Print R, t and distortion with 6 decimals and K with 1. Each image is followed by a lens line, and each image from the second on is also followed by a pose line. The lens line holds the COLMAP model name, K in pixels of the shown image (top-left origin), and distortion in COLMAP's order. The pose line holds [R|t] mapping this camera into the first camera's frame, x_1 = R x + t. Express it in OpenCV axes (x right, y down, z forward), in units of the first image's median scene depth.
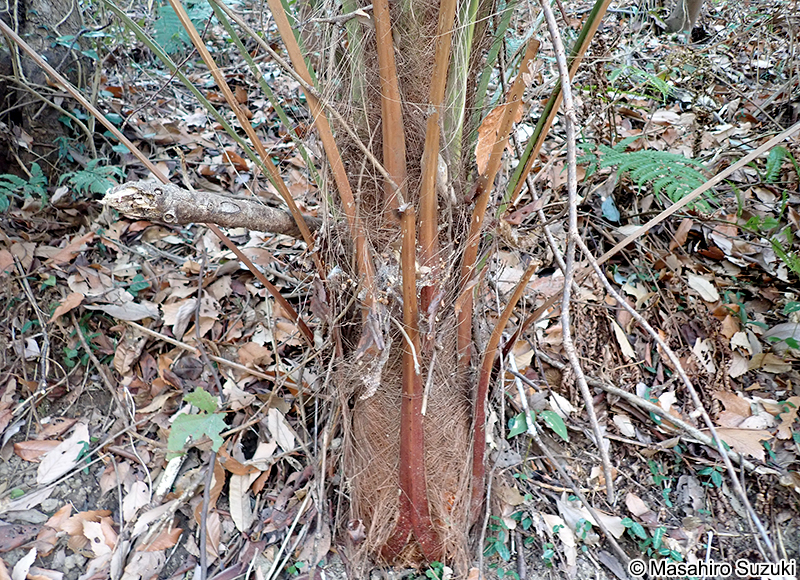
lens RADIAL K [[610.0, 0, 400.0], [0, 610.0, 290.1], [0, 0, 1]] dist [-0.001834, 0.000216]
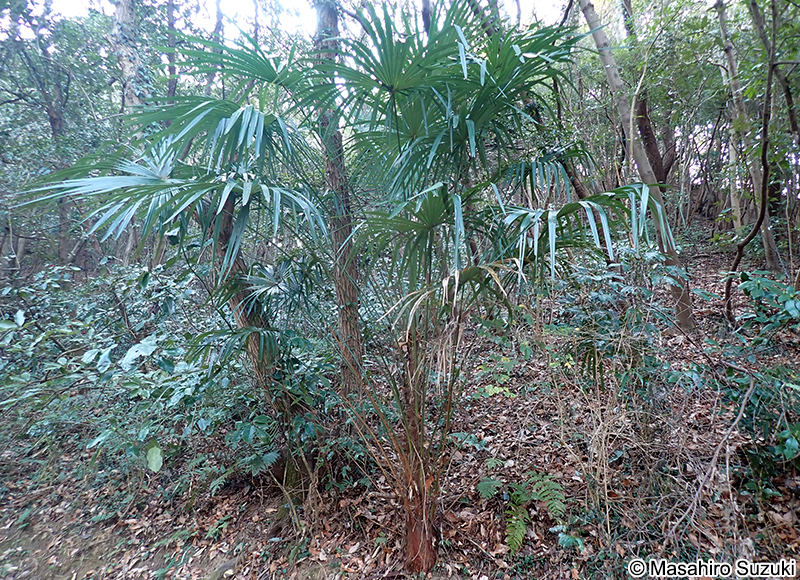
lens RADIAL K [[610.0, 0, 400.6], [0, 610.0, 290.2], [0, 0, 1]] dist [-0.001834, 0.000216]
pose [[0.926414, -0.081730, -0.367529, 1.421336], [-0.074034, 0.917554, -0.390658, 0.228008], [0.369157, 0.389121, 0.843984, -3.078364]]
